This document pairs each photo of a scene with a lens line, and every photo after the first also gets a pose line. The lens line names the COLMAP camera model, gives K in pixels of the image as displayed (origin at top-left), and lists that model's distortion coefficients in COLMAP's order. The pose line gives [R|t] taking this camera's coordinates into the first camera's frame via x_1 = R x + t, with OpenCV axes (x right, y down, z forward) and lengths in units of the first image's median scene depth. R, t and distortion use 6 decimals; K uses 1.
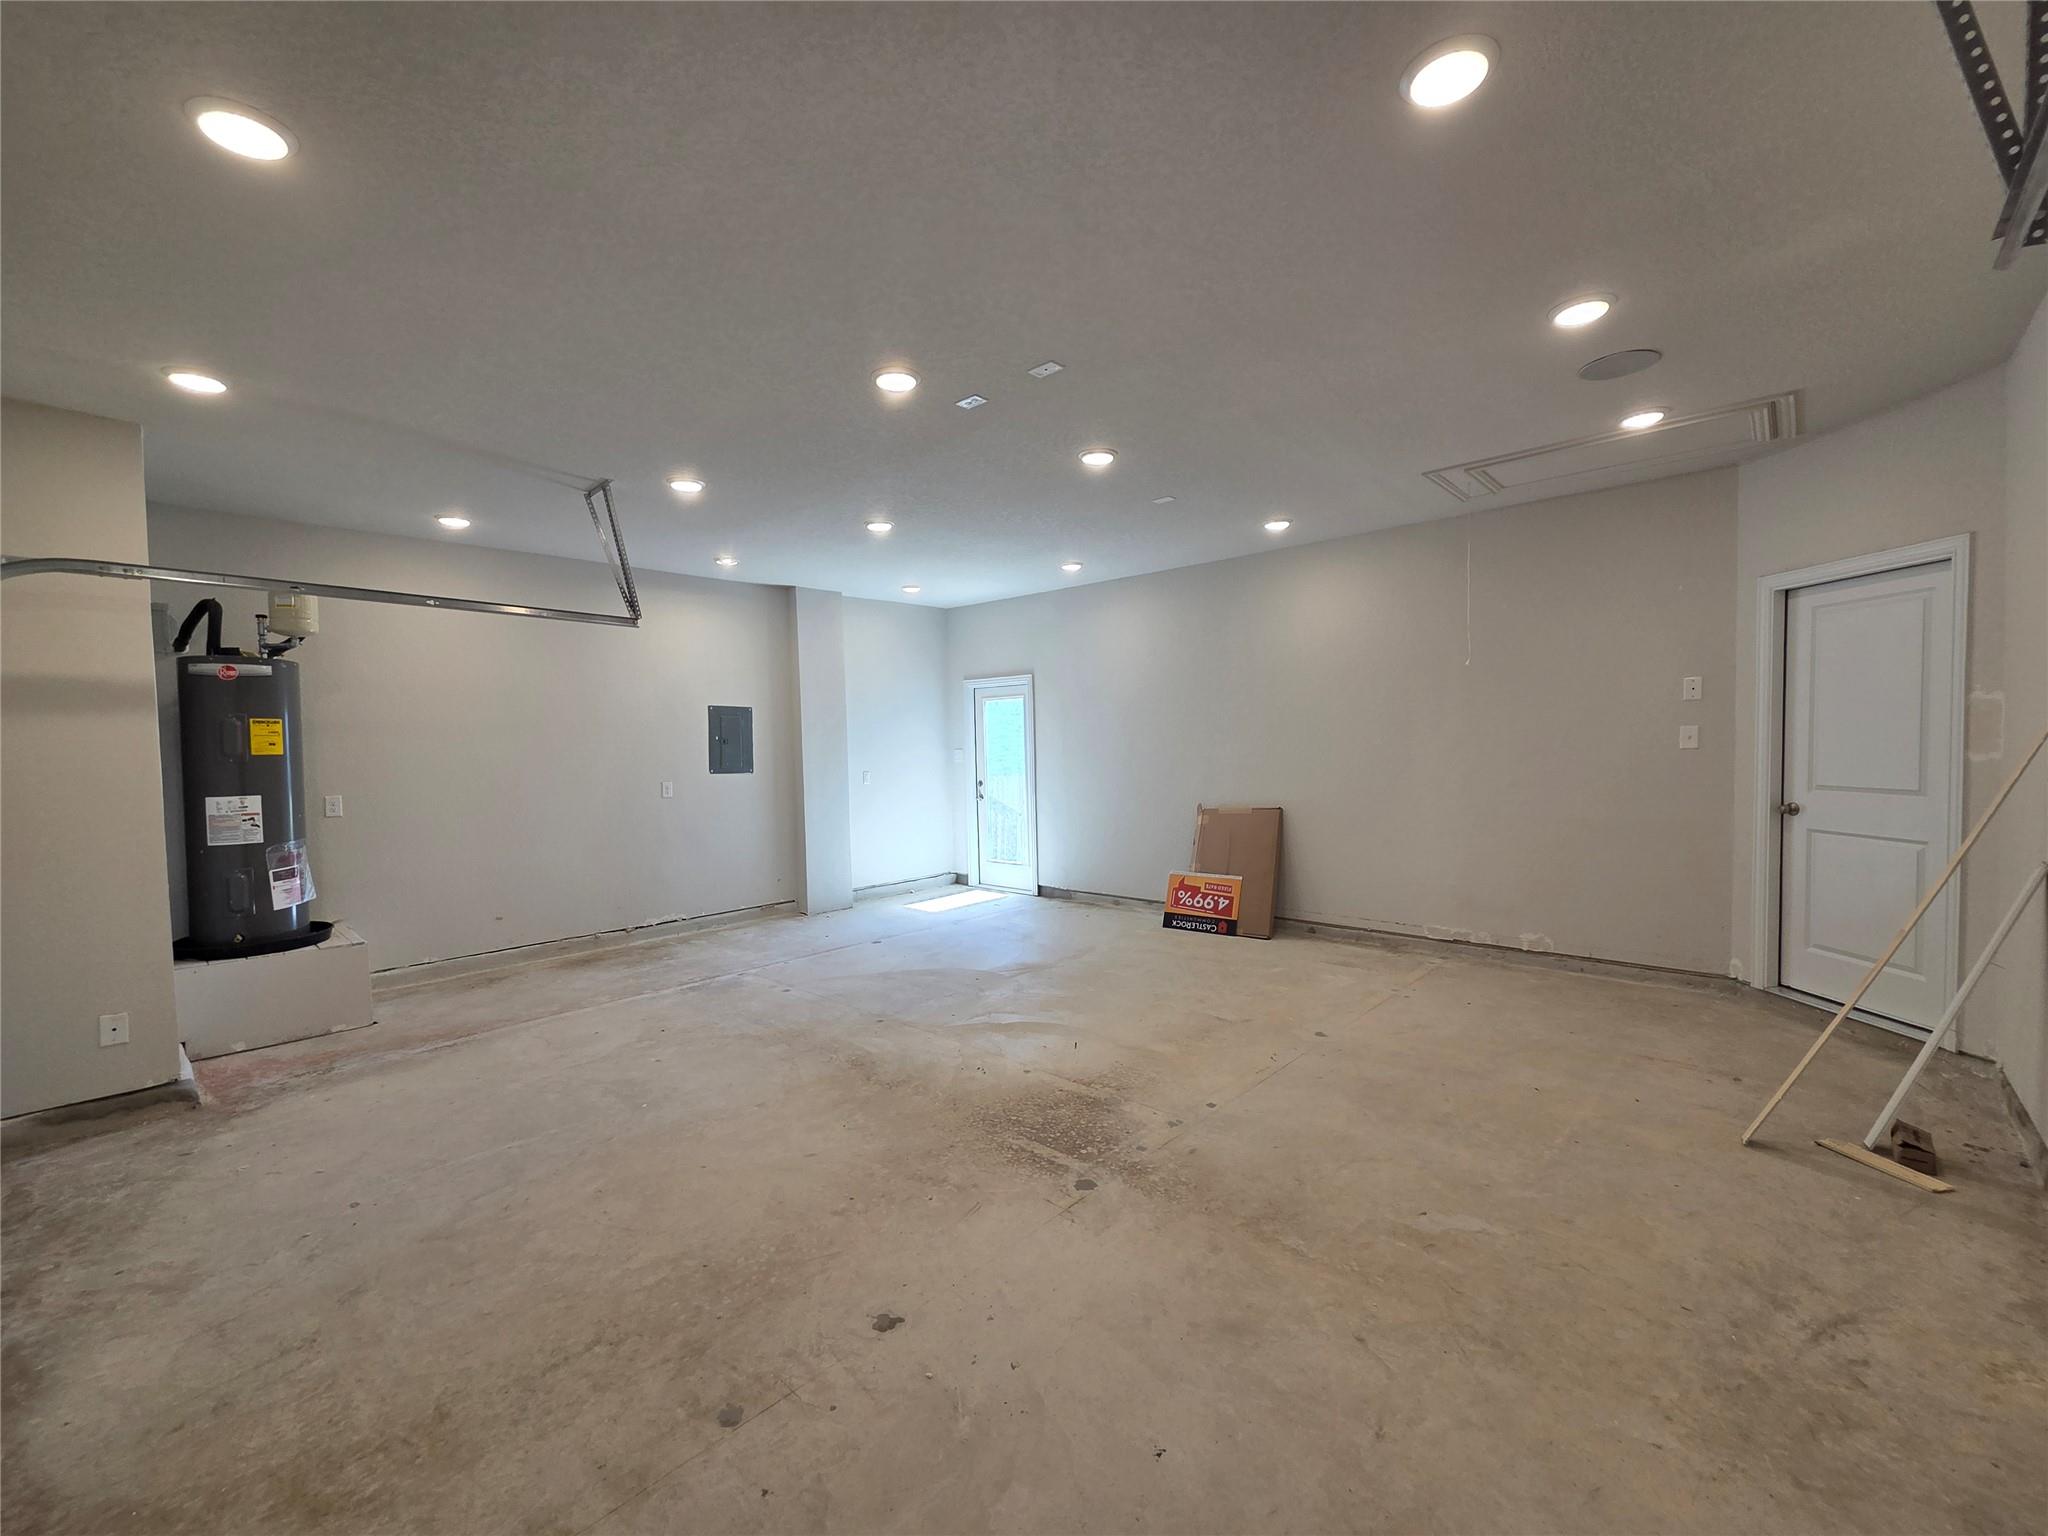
lens RADIAL K [[838.8, 0, 1023.8], [0, 838.8, 777.4], [0, 0, 1]] dist [-0.000540, 0.000574]
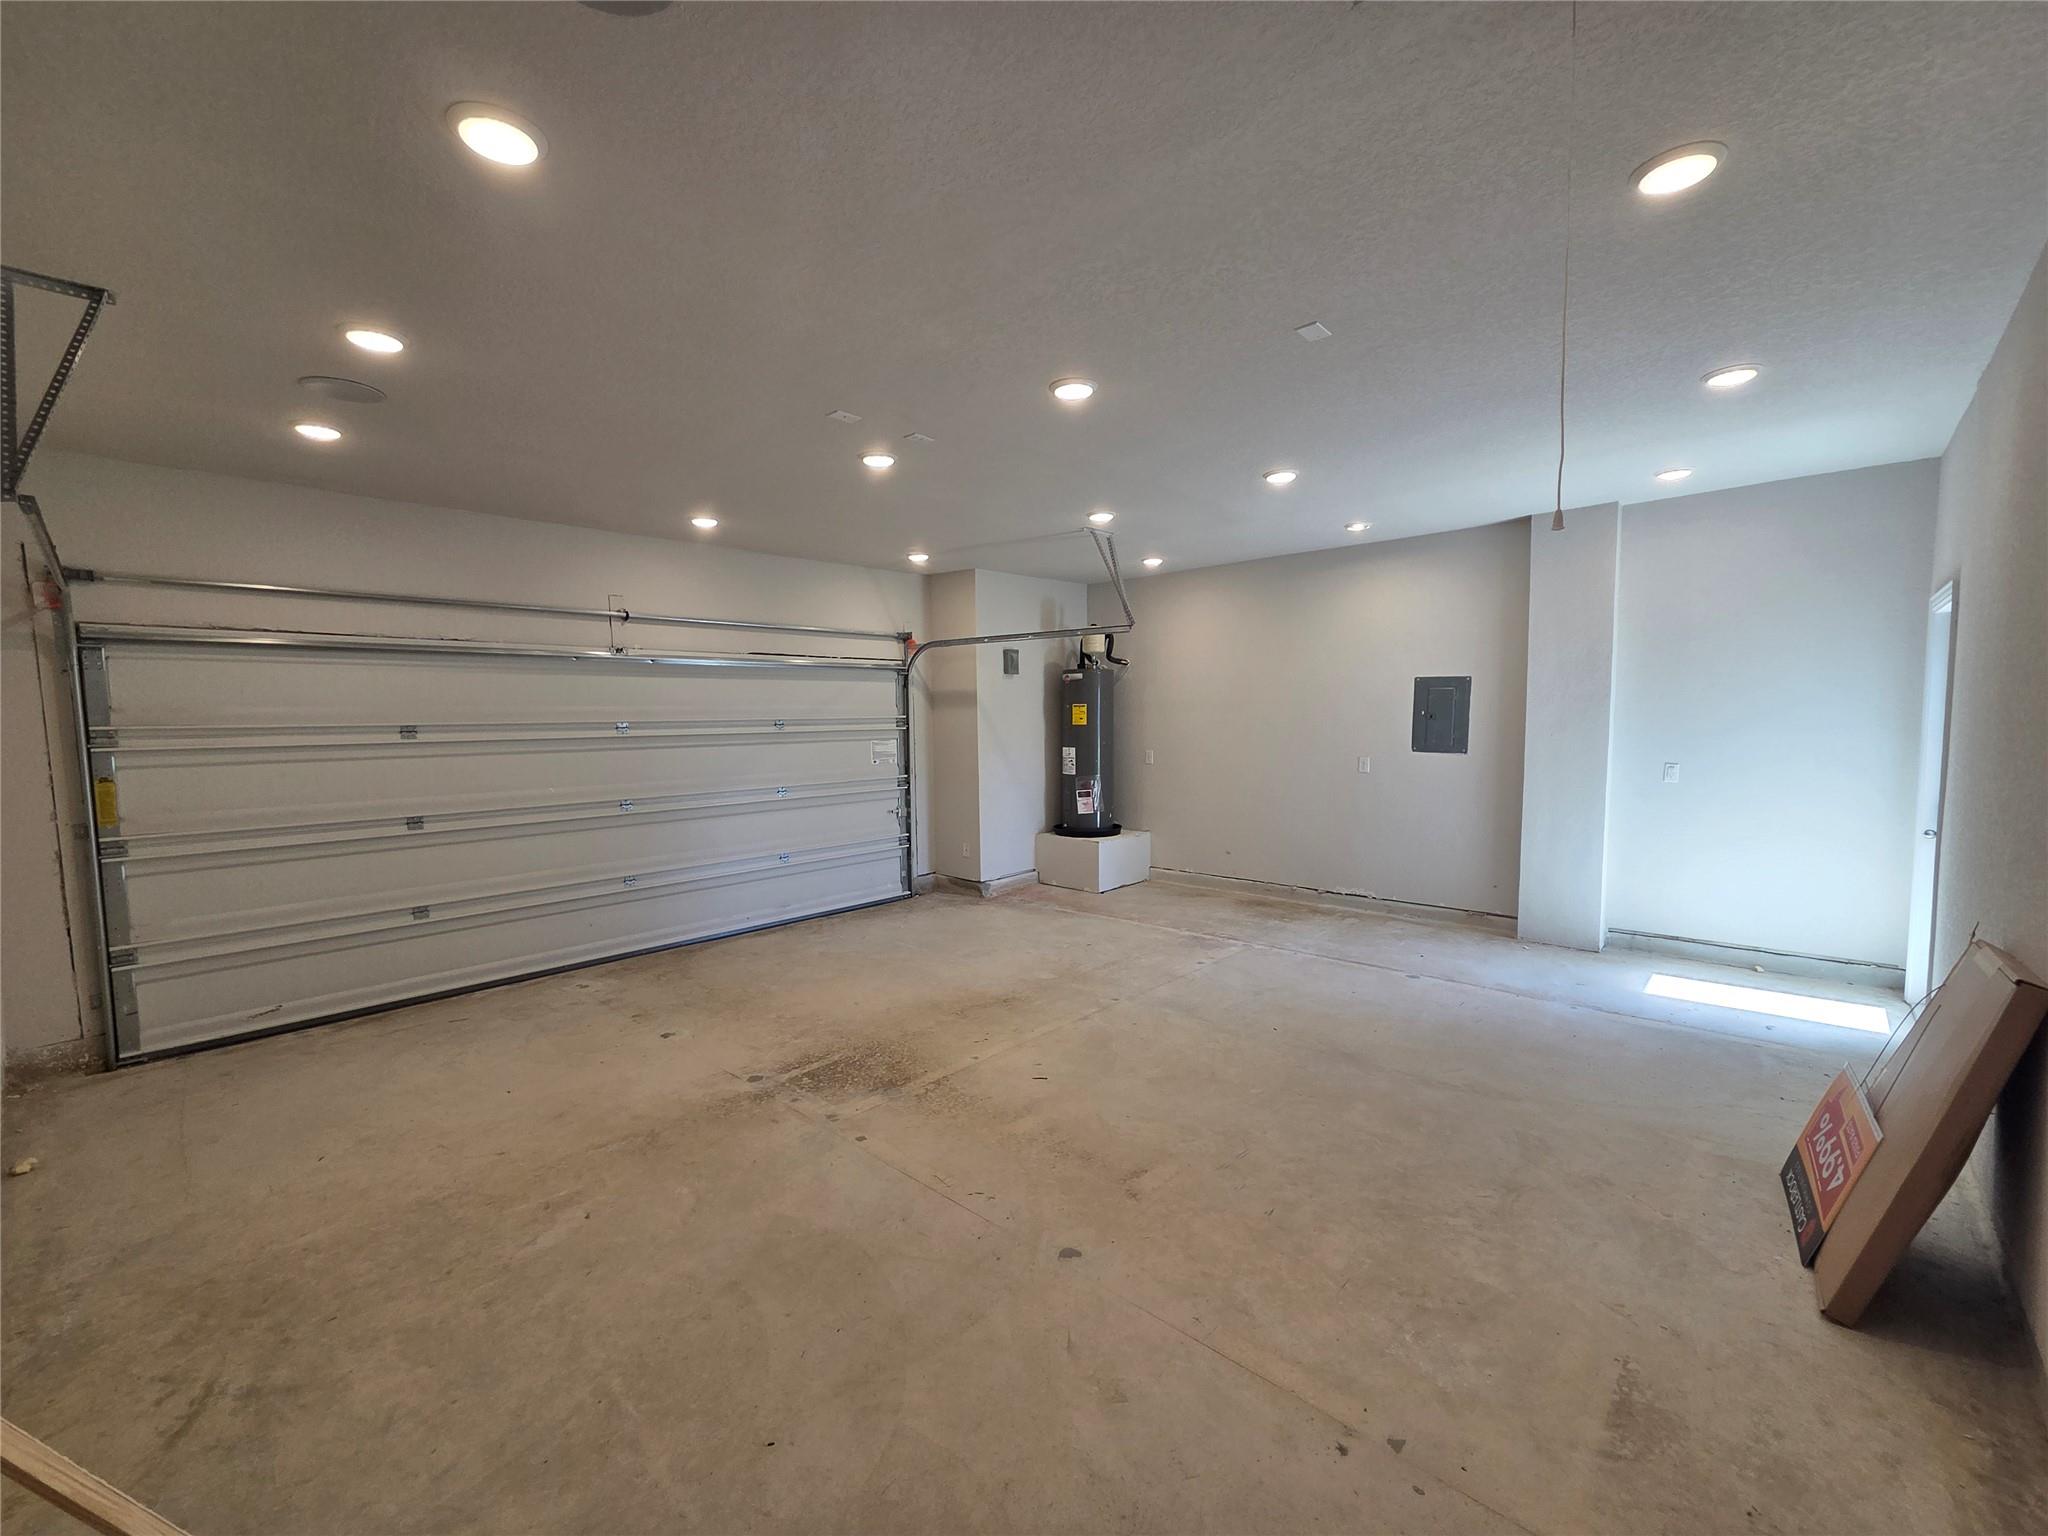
lens RADIAL K [[838.8, 0, 1023.8], [0, 838.8, 777.4], [0, 0, 1]] dist [-0.000540, 0.000574]
pose [[-0.003315, 0.095199, -0.995453, 0.861082], [-0.026750, 0.995094, 0.095254, -0.082442], [0.999637, 0.026944, -0.000752, 0.899989]]
